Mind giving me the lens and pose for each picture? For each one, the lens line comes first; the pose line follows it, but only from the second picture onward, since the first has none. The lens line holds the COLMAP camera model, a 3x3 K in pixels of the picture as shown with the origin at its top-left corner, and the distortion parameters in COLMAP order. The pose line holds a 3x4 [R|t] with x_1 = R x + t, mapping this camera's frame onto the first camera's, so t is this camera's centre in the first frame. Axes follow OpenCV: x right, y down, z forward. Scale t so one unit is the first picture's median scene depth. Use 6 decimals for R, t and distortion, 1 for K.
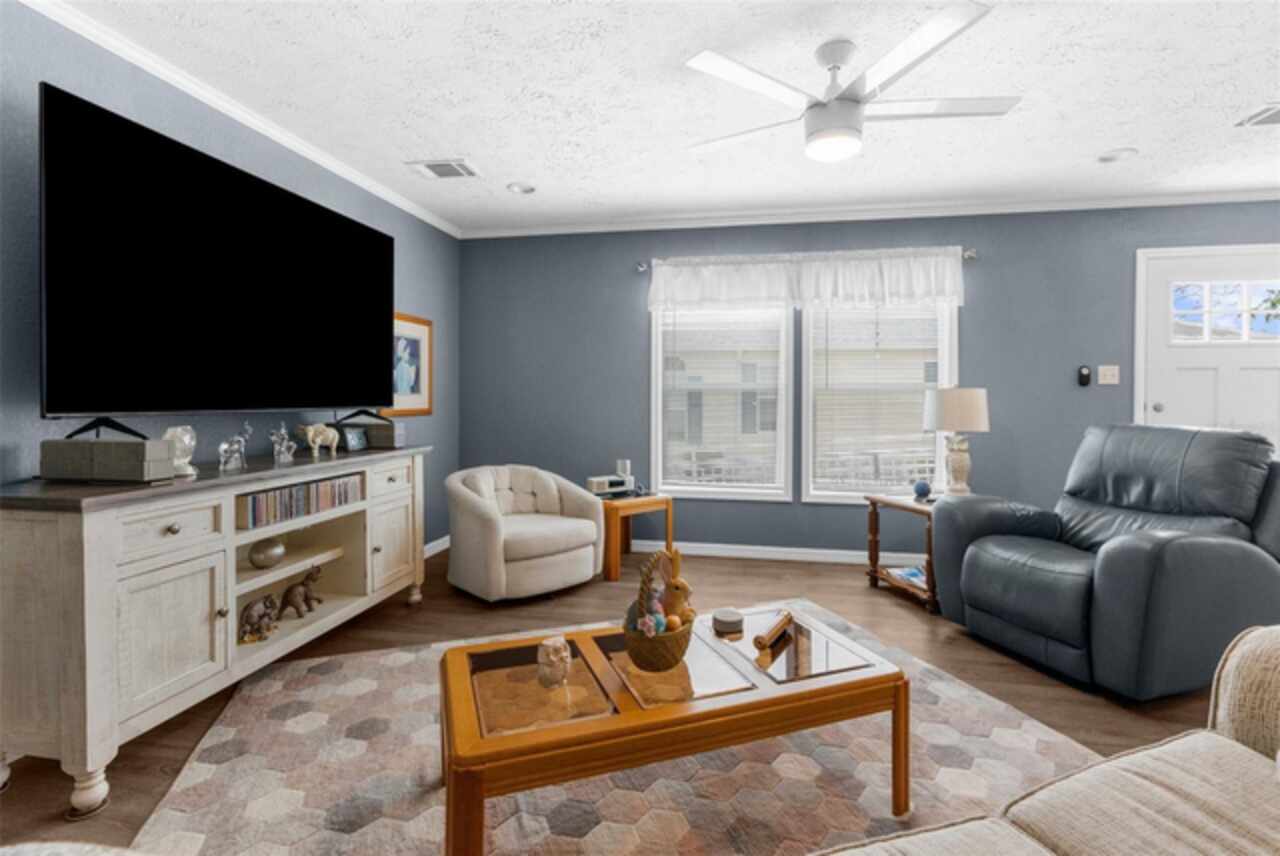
lens RADIAL K [[580.6, 0, 664.0], [0, 580.6, 403.4], [0, 0, 1]] dist [0.001895, -0.000474]
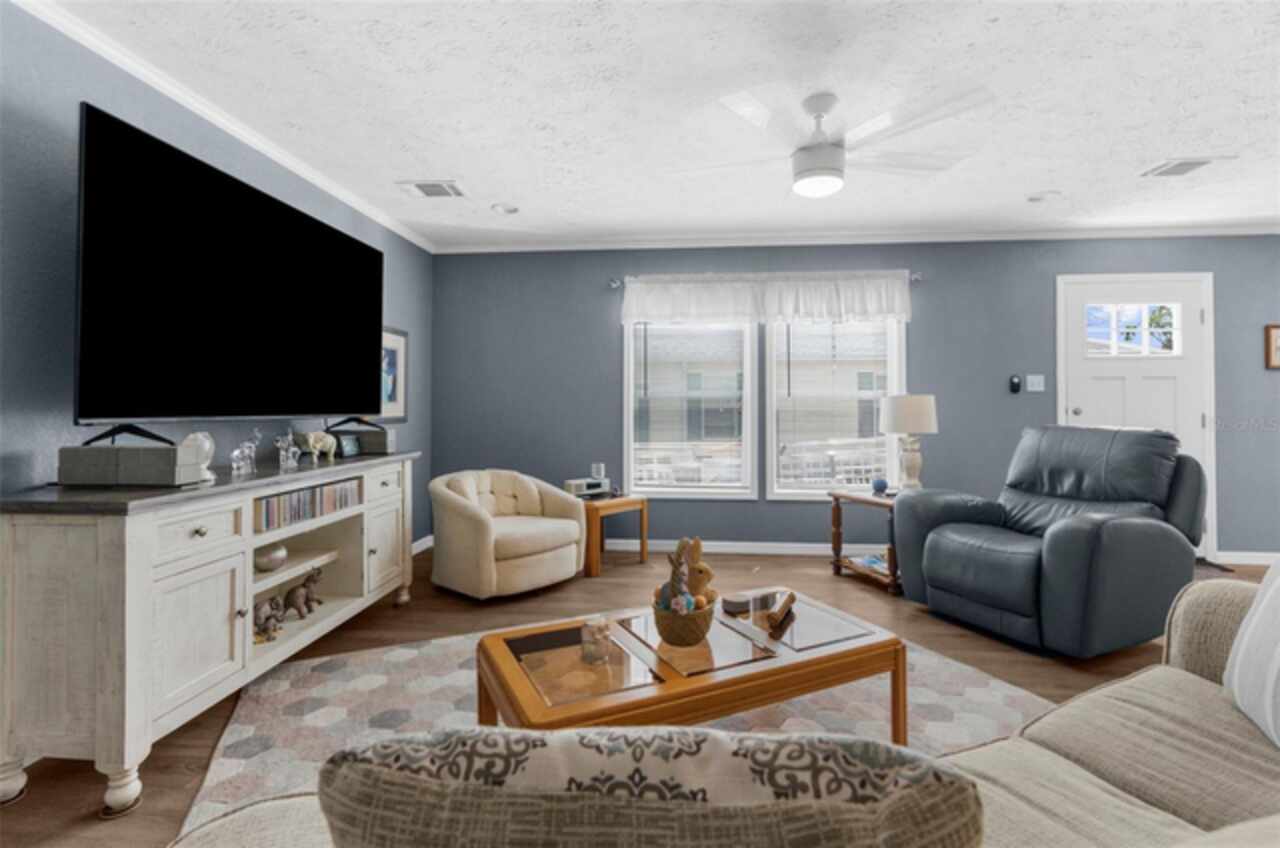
lens RADIAL K [[580.6, 0, 606.8], [0, 580.6, 400.4], [0, 0, 1]] dist [0.001895, -0.000474]
pose [[0.996831, -0.002051, 0.079522, -0.178499], [0.003969, 0.999705, -0.023972, 0.009146], [-0.079449, 0.024212, 0.996545, -0.082532]]
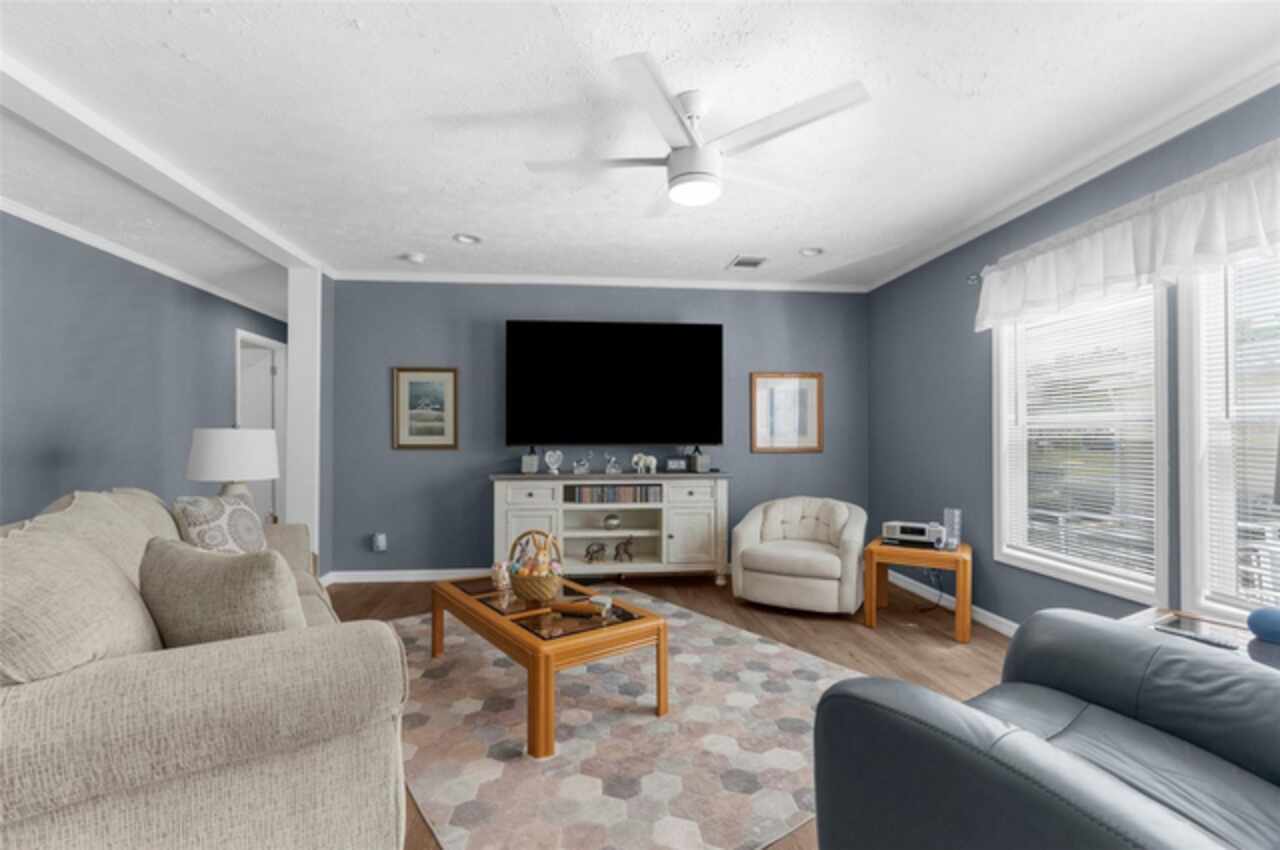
lens RADIAL K [[580.6, 0, 644.1], [0, 580.6, 430.5], [0, 0, 1]] dist [0.001895, -0.000474]
pose [[0.301267, -0.016454, -0.953398, 1.009929], [-0.006411, 0.999794, -0.019280, 0.001533], [0.953518, 0.011920, 0.301099, 0.491519]]
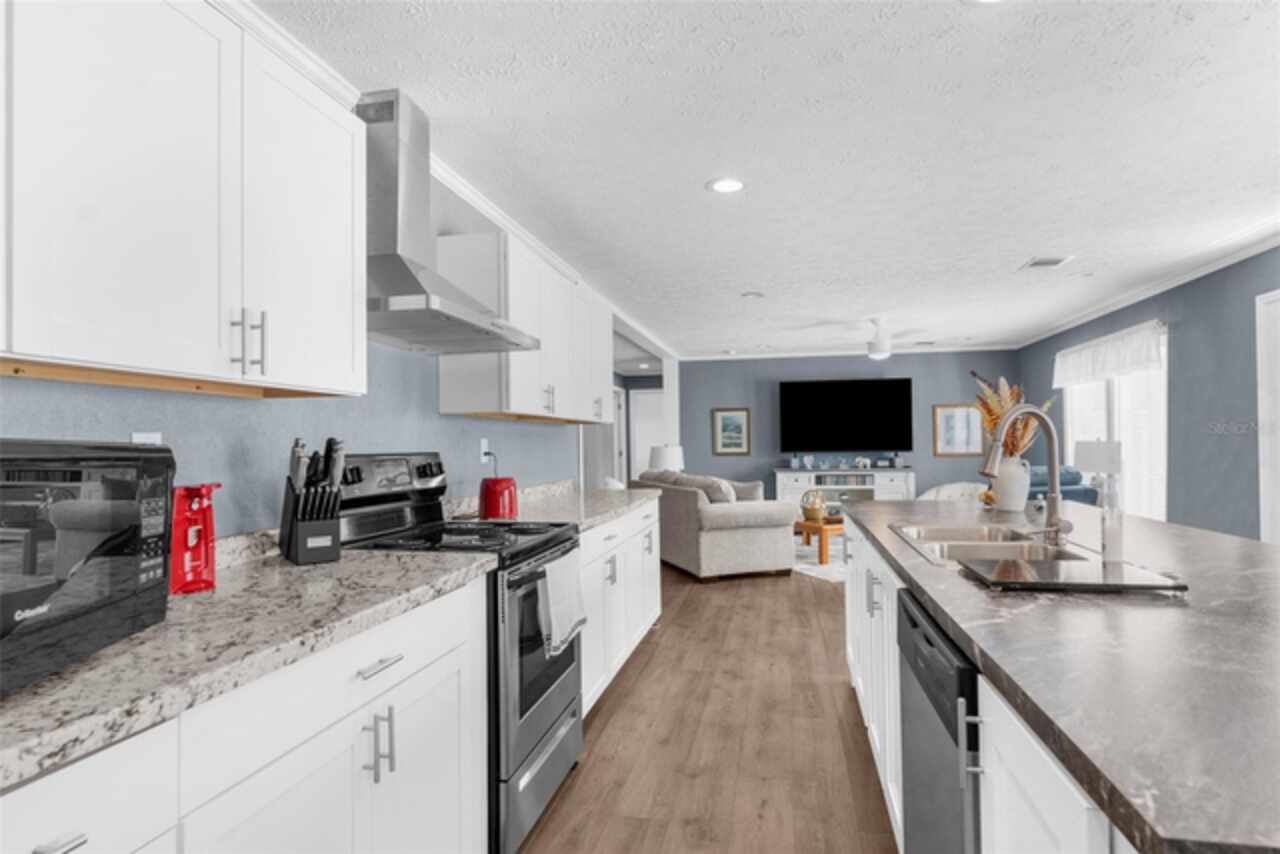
lens RADIAL K [[693.8, 0, 645.8], [0, 693.8, 431.1], [0, 0, 1]] dist [-0.000593, -0.000003]
pose [[0.000454, -0.023214, -0.999730, 2.800359], [0.002774, 0.999727, -0.023213, -0.014368], [0.999996, -0.002762, 0.000519, -0.062736]]
